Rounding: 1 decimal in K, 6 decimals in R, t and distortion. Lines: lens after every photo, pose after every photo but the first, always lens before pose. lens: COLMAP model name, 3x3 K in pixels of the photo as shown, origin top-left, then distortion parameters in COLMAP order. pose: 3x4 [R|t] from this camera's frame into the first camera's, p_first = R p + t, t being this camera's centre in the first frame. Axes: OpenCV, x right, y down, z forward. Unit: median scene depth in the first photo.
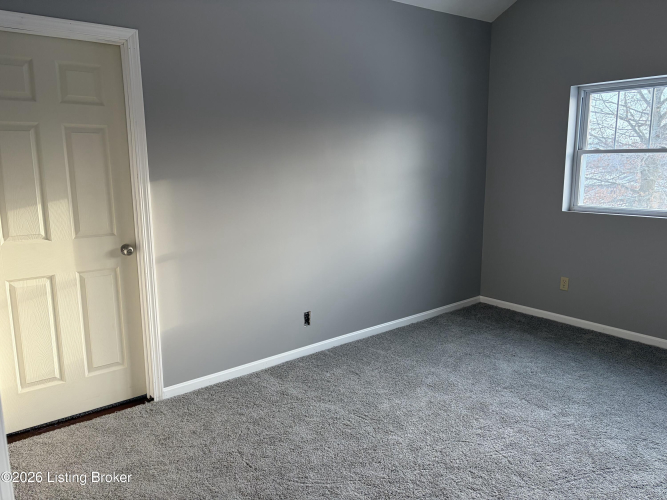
lens RADIAL K [[506.1, 0, 335.4], [0, 506.1, 249.5], [0, 0, 1]] dist [0.059686, -0.060104]
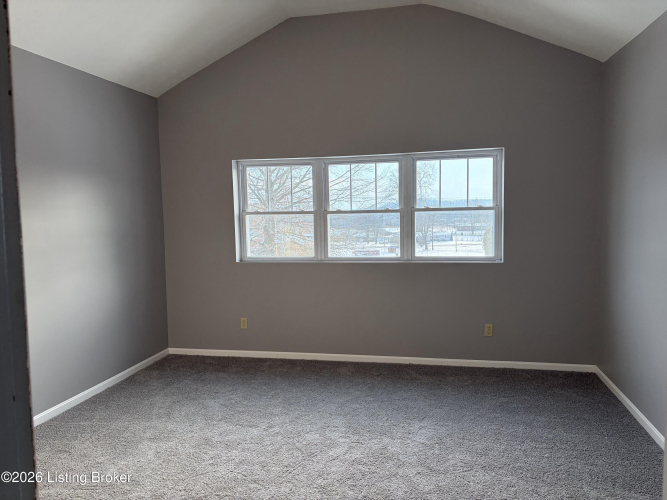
lens RADIAL K [[505.4, 0, 337.3], [0, 505.4, 250.0], [0, 0, 1]] dist [0.065100, -0.066458]
pose [[0.771114, -0.050721, 0.634674, -0.133141], [0.120820, 0.990367, -0.067646, 0.005256], [-0.625129, 0.128844, 0.769814, -0.063029]]
